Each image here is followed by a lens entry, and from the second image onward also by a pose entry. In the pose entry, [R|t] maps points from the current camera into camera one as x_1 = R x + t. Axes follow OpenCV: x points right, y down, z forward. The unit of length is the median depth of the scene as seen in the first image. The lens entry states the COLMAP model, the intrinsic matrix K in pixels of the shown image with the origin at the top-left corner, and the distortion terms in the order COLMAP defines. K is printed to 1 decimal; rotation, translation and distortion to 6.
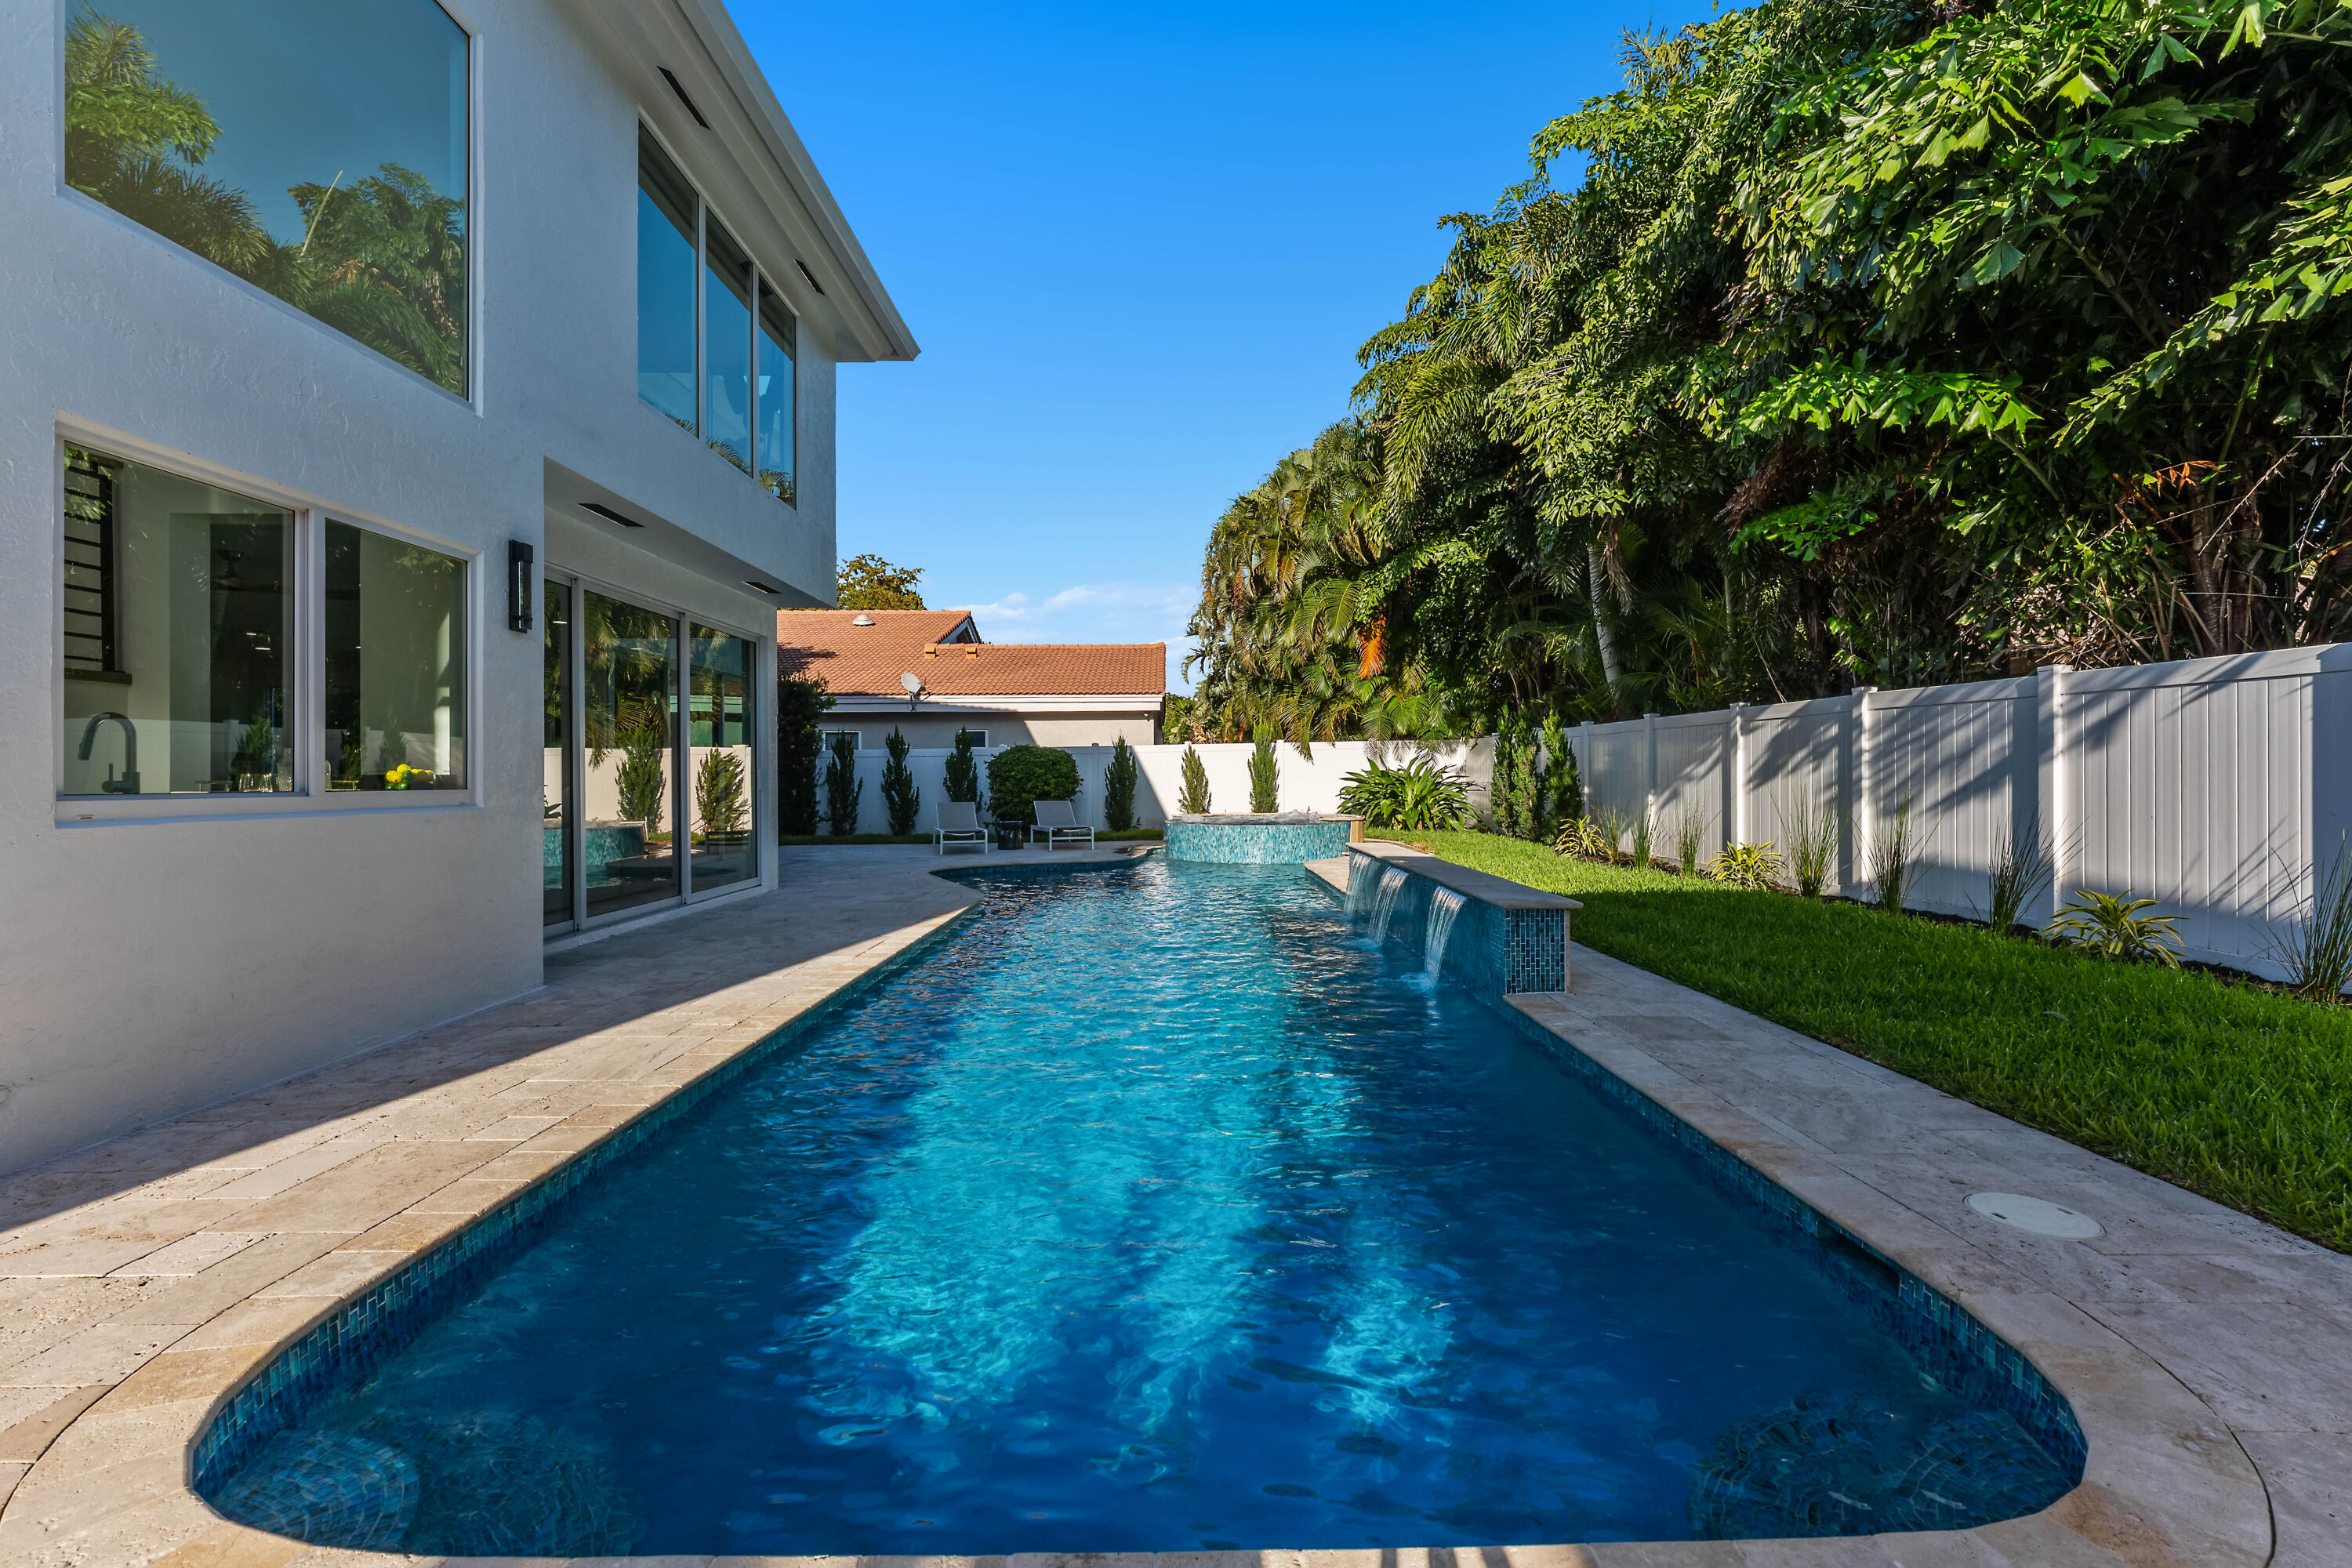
lens RADIAL K [[1006.7, 0, 1173.1], [0, 1006.7, 737.9], [0, 0, 1]] dist [-0.003281, 0.000500]
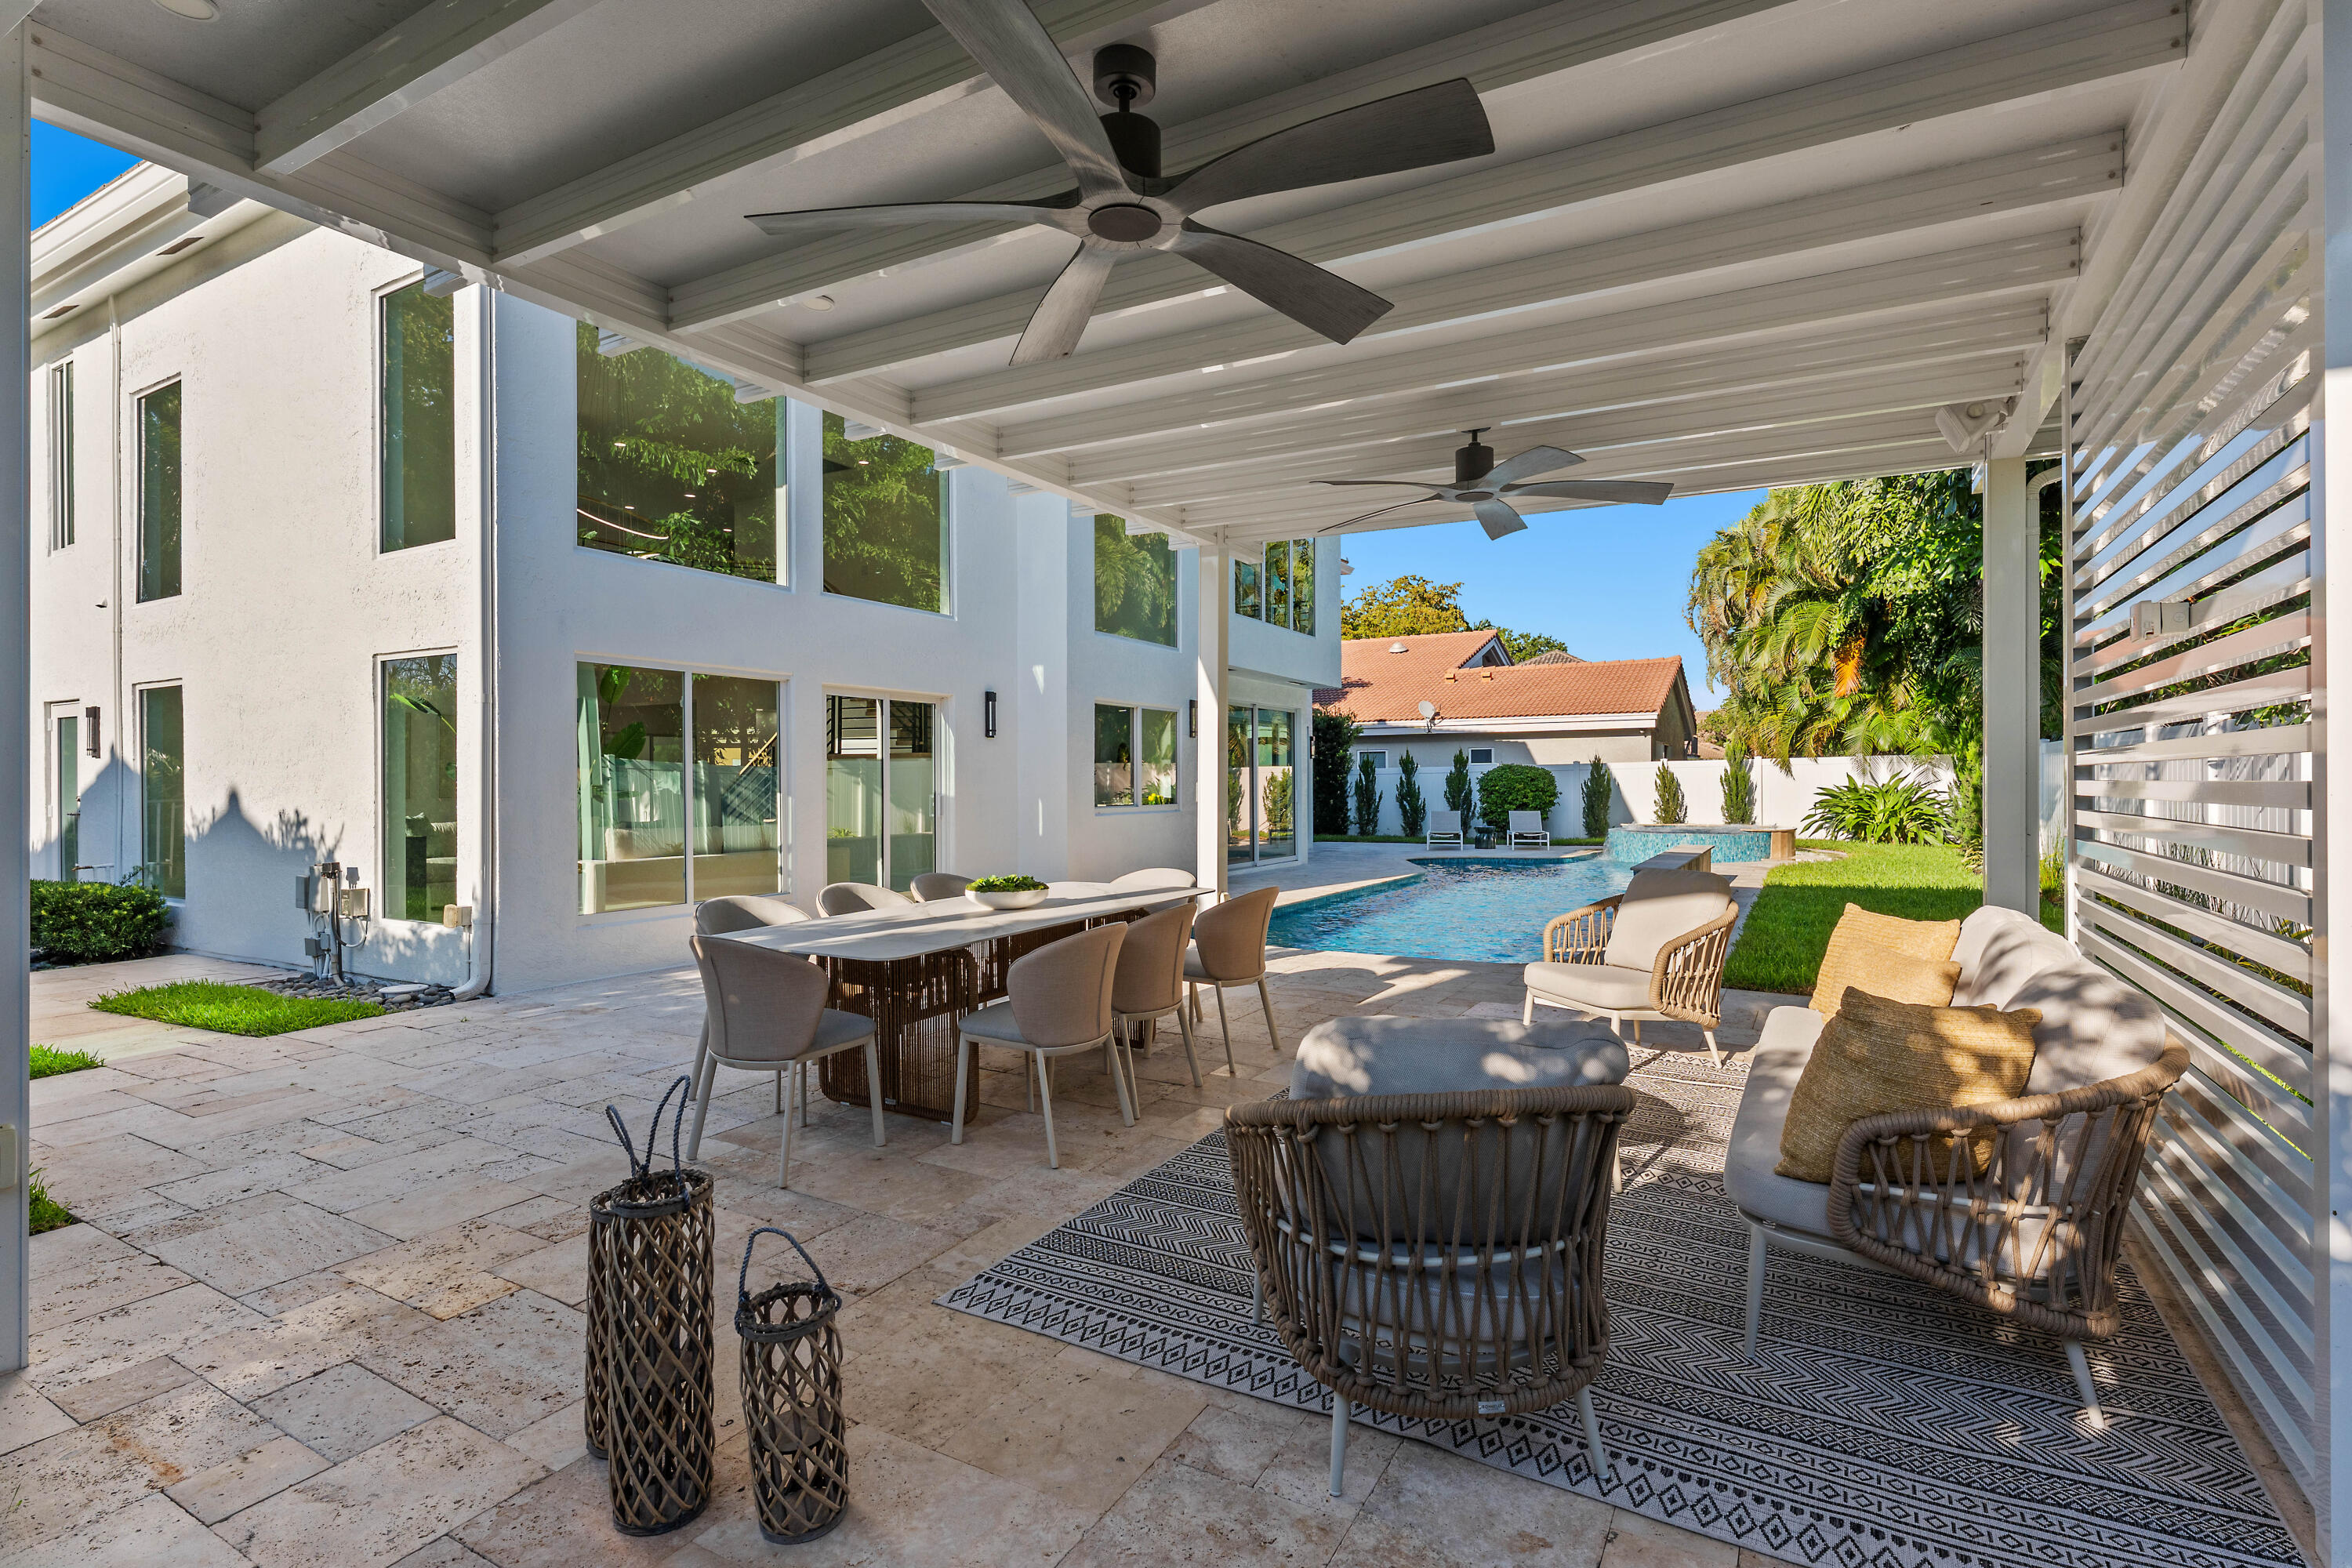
lens RADIAL K [[1146.1, 0, 1170.1], [0, 1146.1, 781.4], [0, 0, 1]] dist [0.002040, 0.000137]
pose [[0.863768, -0.000100, -0.503890, 0.186252], [0.019889, 0.999227, 0.033895, -0.025883], [0.503497, -0.039300, 0.863103, -0.374754]]
